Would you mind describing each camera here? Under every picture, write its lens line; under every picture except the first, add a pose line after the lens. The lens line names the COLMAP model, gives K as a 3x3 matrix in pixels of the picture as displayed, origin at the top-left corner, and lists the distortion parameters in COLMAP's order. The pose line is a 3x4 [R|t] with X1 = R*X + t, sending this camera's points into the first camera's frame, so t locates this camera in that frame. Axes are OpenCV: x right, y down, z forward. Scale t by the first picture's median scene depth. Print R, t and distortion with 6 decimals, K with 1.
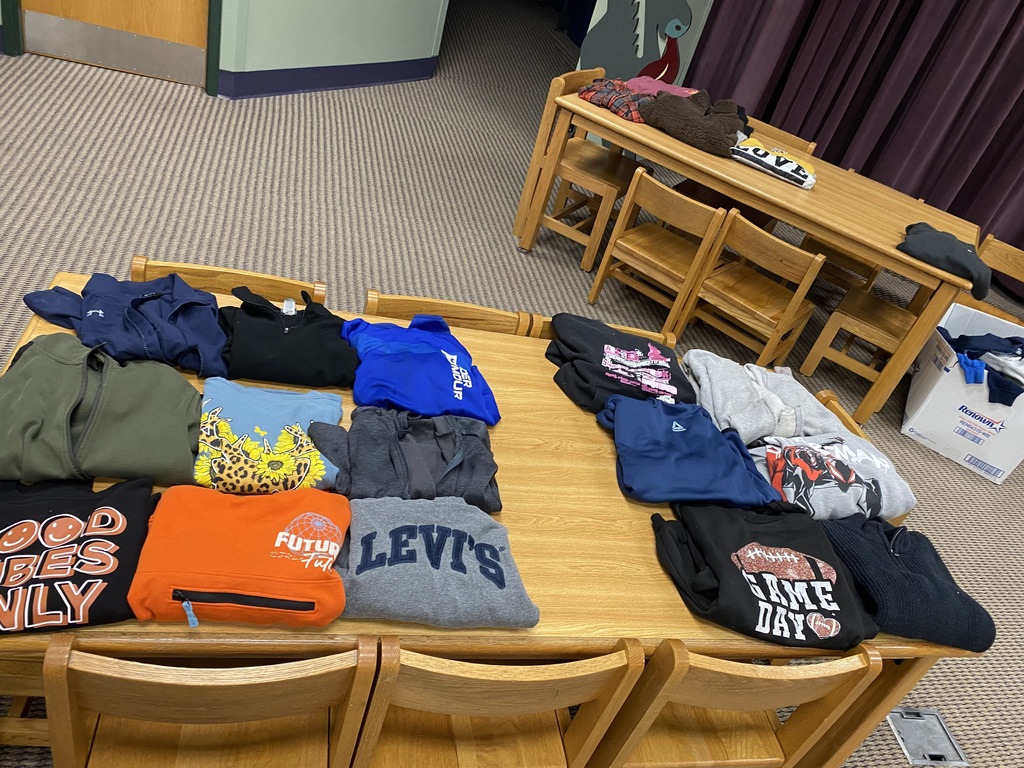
lens RADIAL K [[790.5, 0, 512.0], [0, 790.5, 384.0], [0, 0, 1]] dist [0.025235, -0.028975]
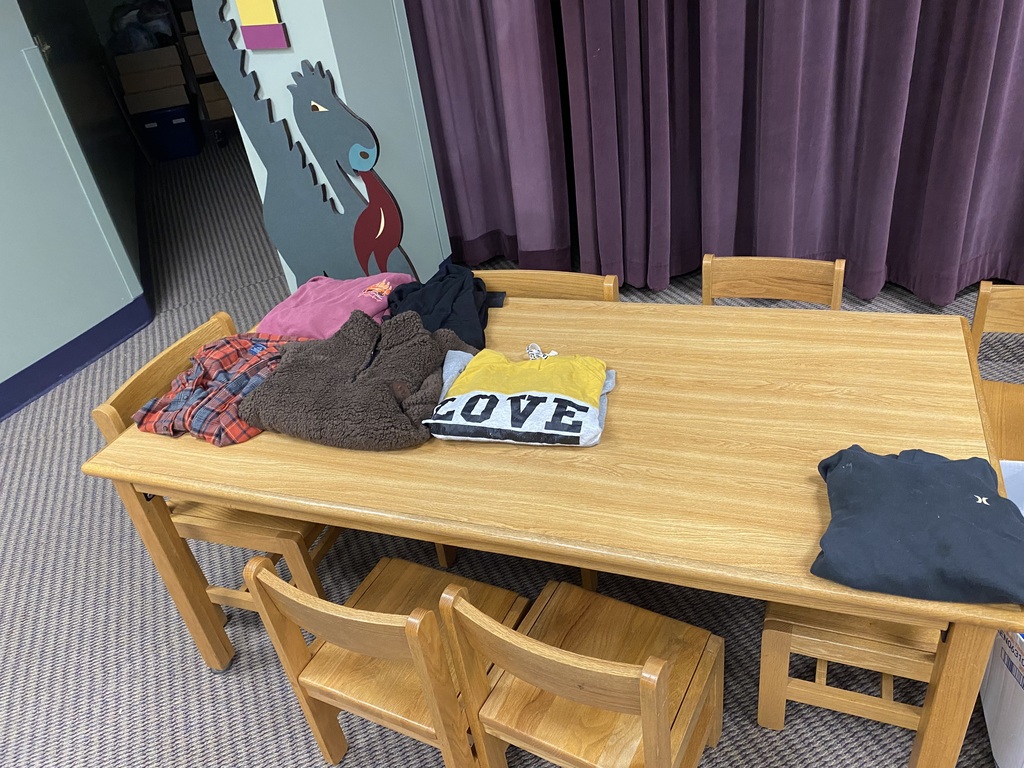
lens RADIAL K [[790.5, 0, 512.0], [0, 790.5, 384.0], [0, 0, 1]] dist [0.025235, -0.028975]
pose [[0.903938, -0.424447, -0.052353, 0.355010], [0.421931, 0.905090, -0.052782, -0.264571], [0.069788, 0.025622, 0.997233, 0.505733]]
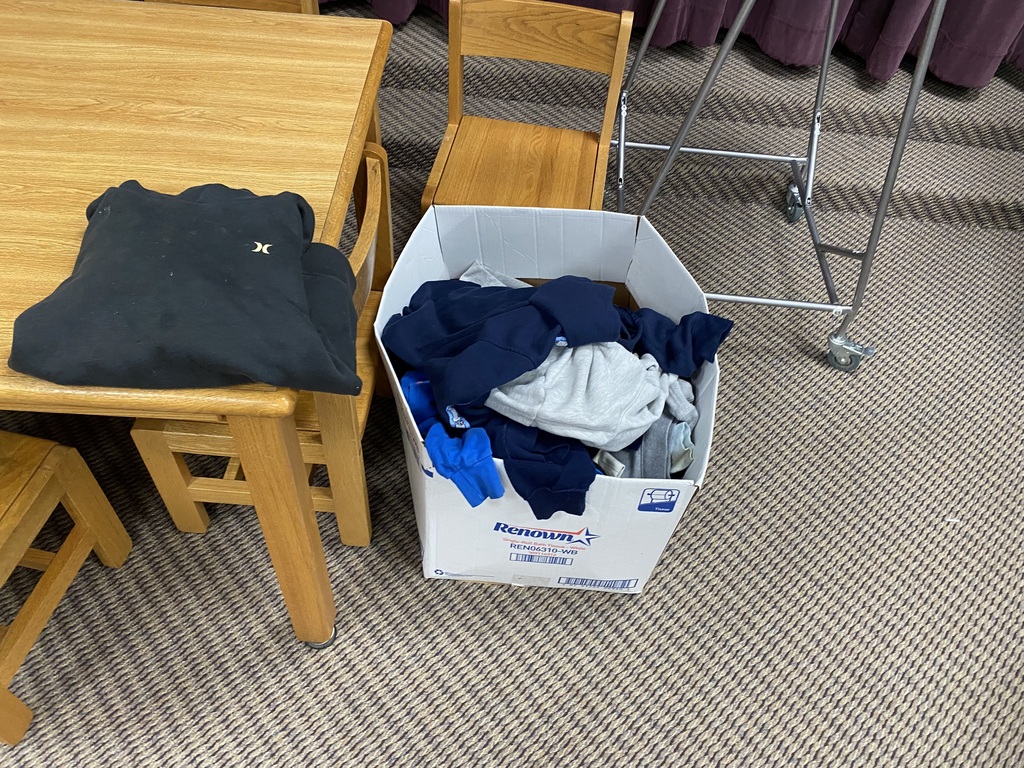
lens RADIAL K [[790.5, 0, 512.0], [0, 790.5, 384.0], [0, 0, 1]] dist [0.025235, -0.028975]
pose [[0.852774, -0.498969, 0.154293, 0.505948], [0.422574, 0.832792, 0.357616, -0.172840], [-0.306933, -0.239766, 0.921034, 0.592916]]
